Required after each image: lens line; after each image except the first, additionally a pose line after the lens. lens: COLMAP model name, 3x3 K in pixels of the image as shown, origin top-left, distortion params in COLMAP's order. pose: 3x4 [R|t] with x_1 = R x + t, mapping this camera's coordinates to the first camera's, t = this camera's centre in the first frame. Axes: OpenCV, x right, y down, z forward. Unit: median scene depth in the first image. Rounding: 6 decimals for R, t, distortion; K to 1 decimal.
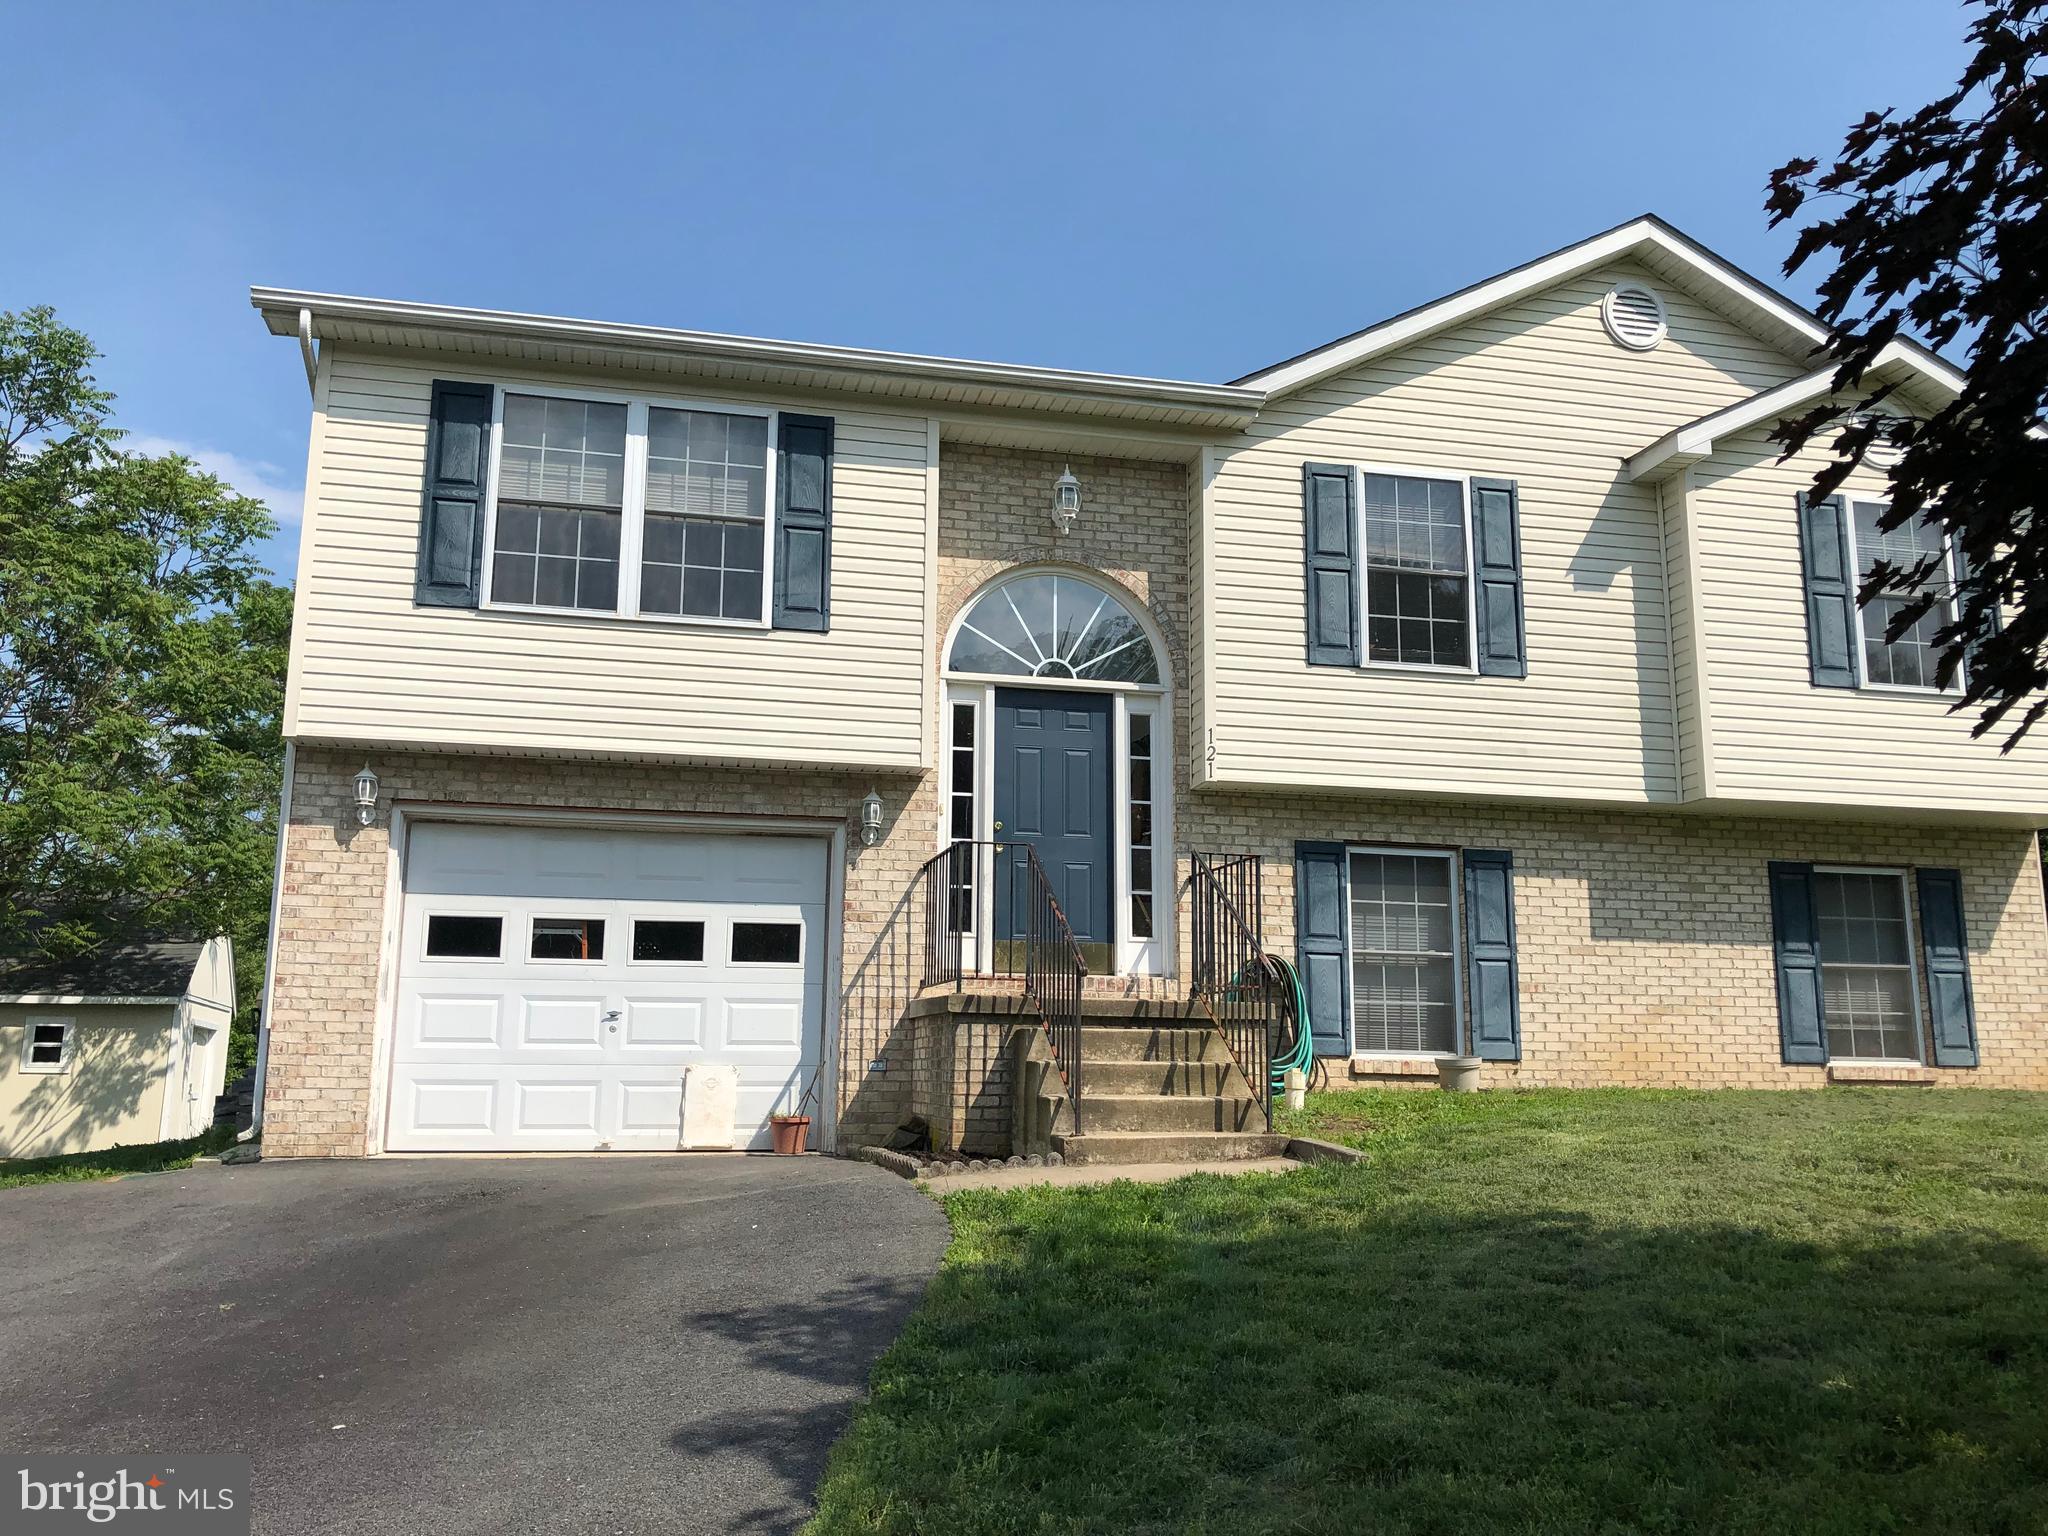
lens RADIAL K [[1696.1, 0, 1024.6], [0, 1696.1, 747.2], [0, 0, 1]] dist [0.017372, -0.003807]
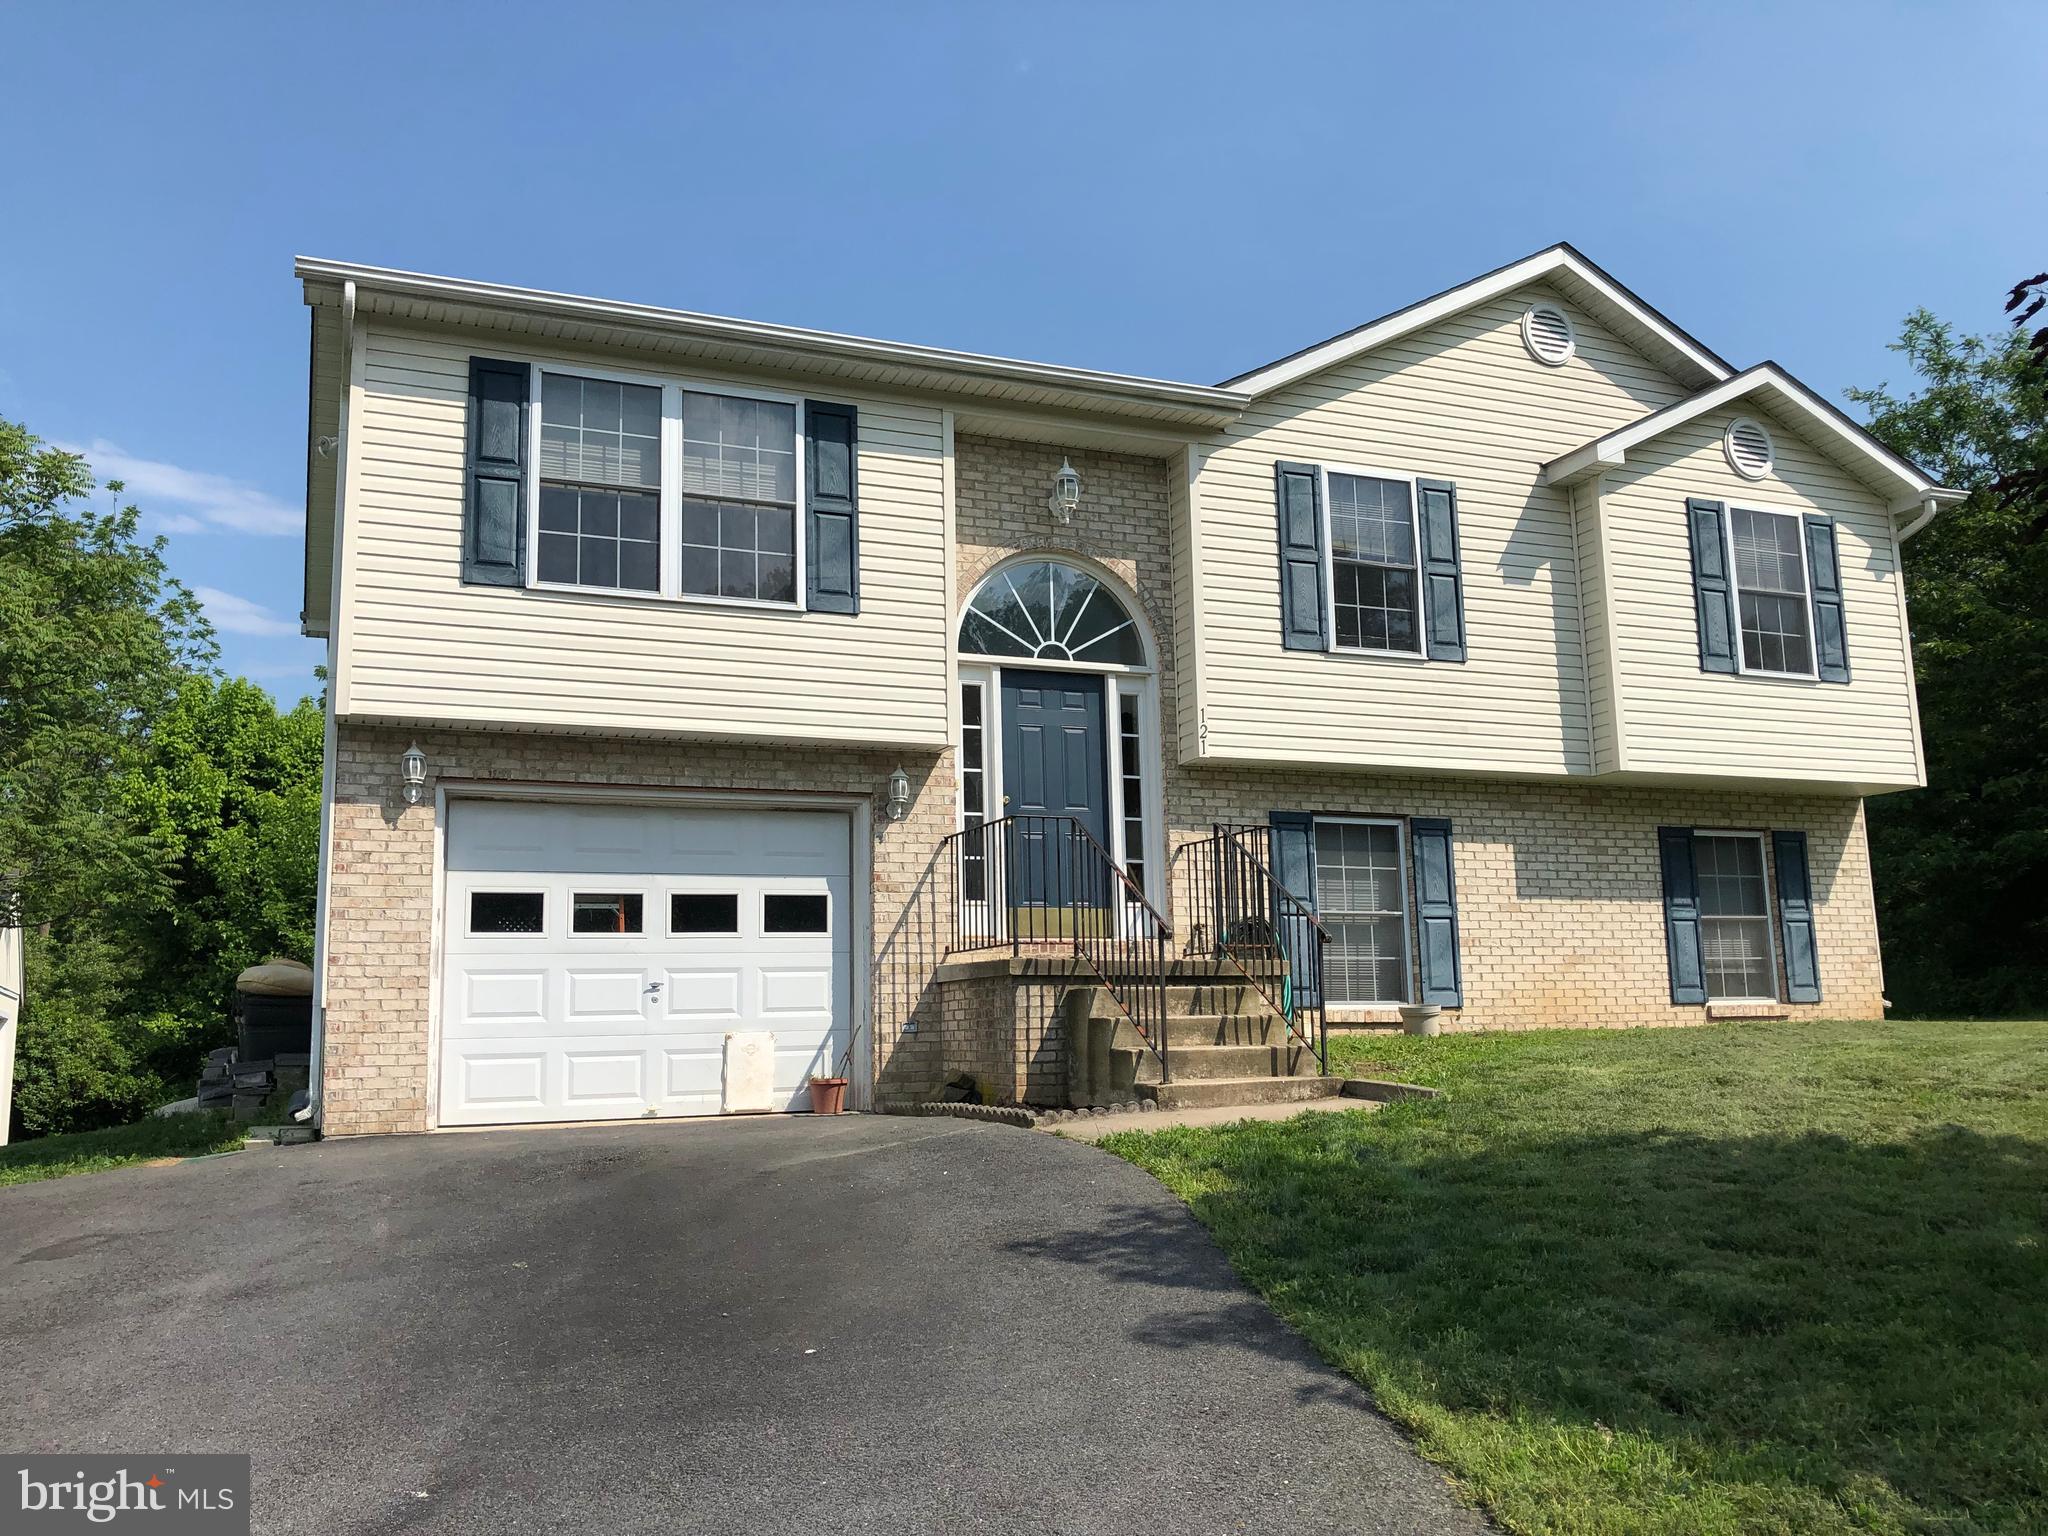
lens RADIAL K [[1694.1, 0, 1024.0], [0, 1694.1, 768.0], [0, 0, 1]] dist [0.030634, -0.044676]
pose [[0.985386, -0.003031, 0.170309, -0.184033], [-0.002268, 0.999520, 0.030910, -0.006015], [-0.170321, -0.030845, 0.984906, -0.041120]]
